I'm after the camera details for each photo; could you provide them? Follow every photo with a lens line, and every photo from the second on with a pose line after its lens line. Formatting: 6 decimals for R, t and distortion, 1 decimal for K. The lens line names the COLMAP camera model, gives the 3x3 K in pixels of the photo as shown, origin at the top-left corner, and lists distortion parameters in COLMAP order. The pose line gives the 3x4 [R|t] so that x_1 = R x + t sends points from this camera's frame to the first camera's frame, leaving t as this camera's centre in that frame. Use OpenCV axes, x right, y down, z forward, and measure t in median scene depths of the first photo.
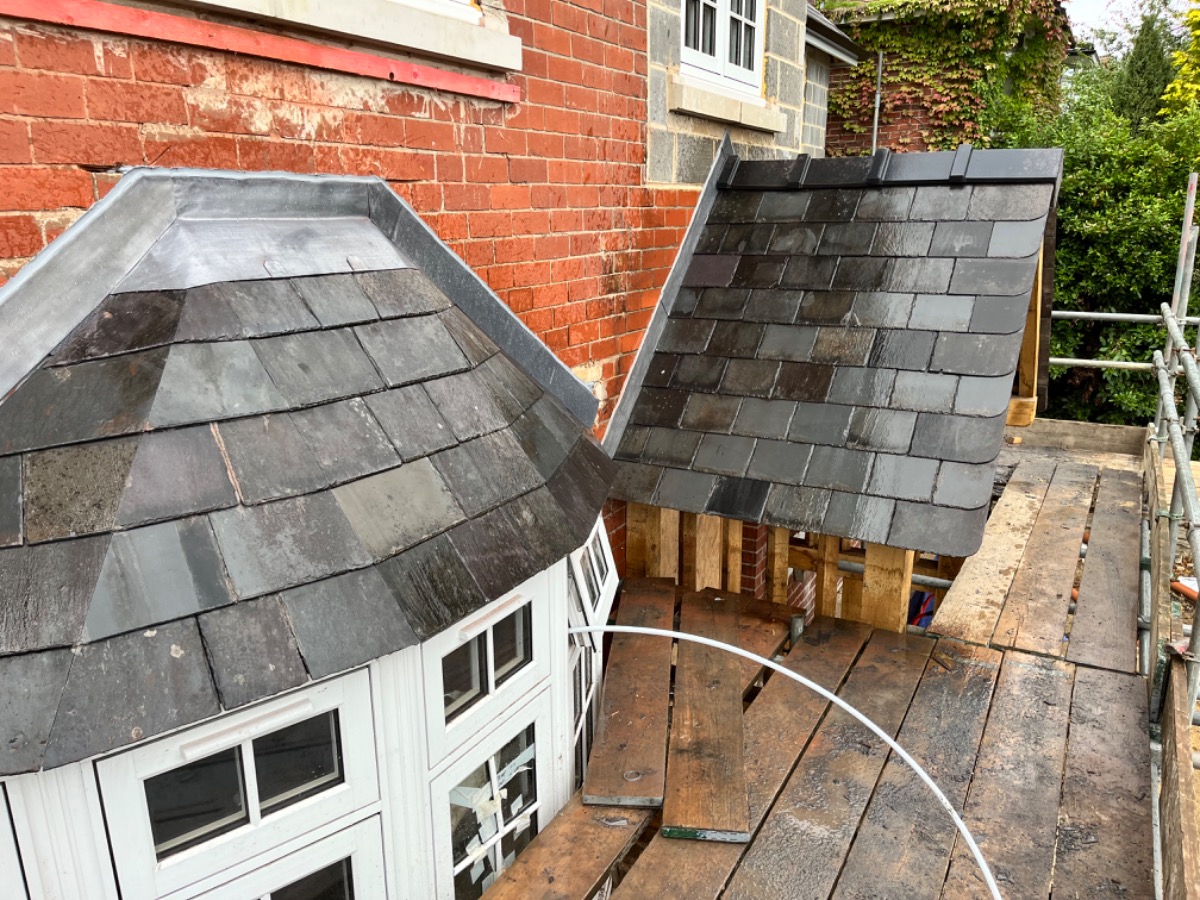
lens RADIAL K [[926.3, 0, 607.7], [0, 926.3, 454.8], [0, 0, 1]] dist [0.067468, -0.102091]
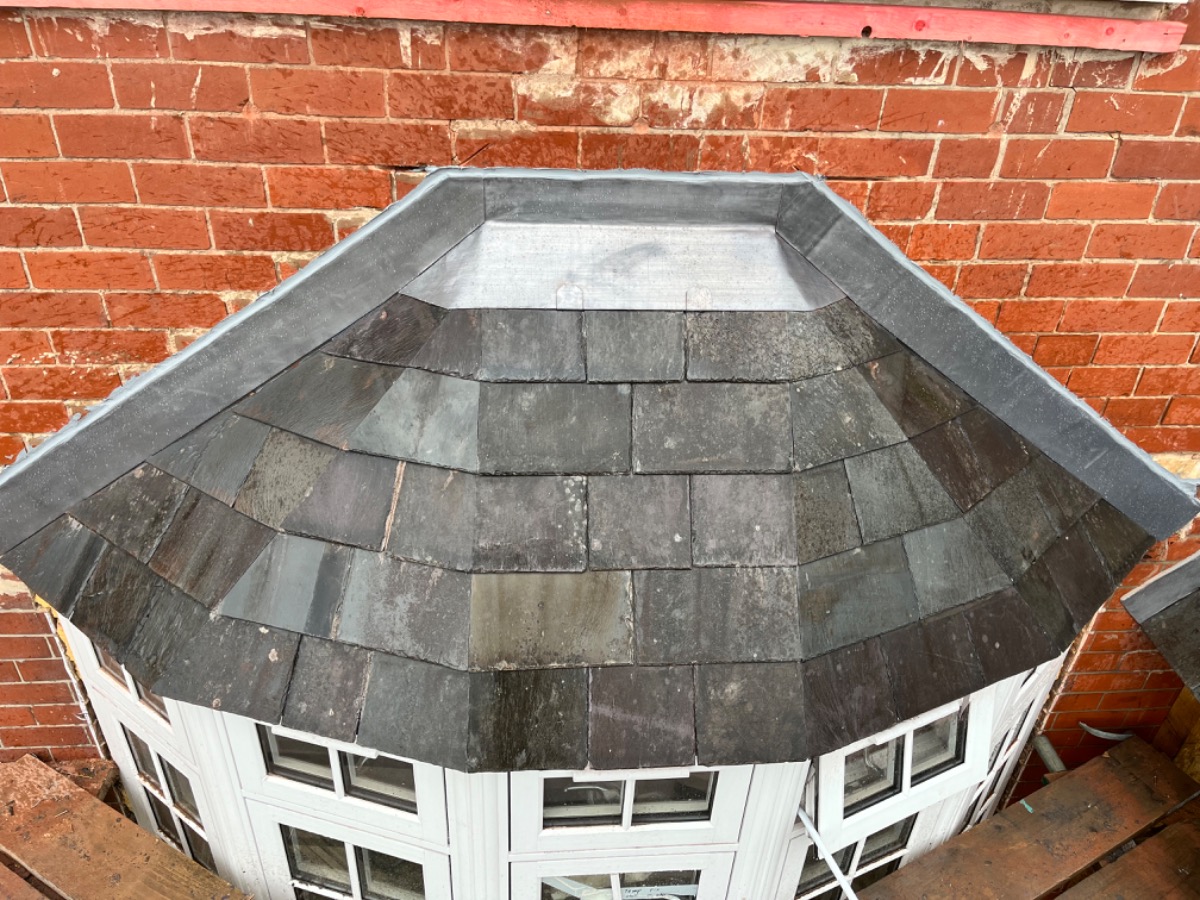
lens RADIAL K [[925.6, 0, 595.8], [0, 925.6, 450.9], [0, 0, 1]] dist [0.066531, -0.017536]
pose [[0.555147, 0.483837, -0.676545, 0.308638], [-0.254224, 0.873176, 0.415853, -0.447075], [0.791948, -0.058866, 0.607744, 0.506127]]
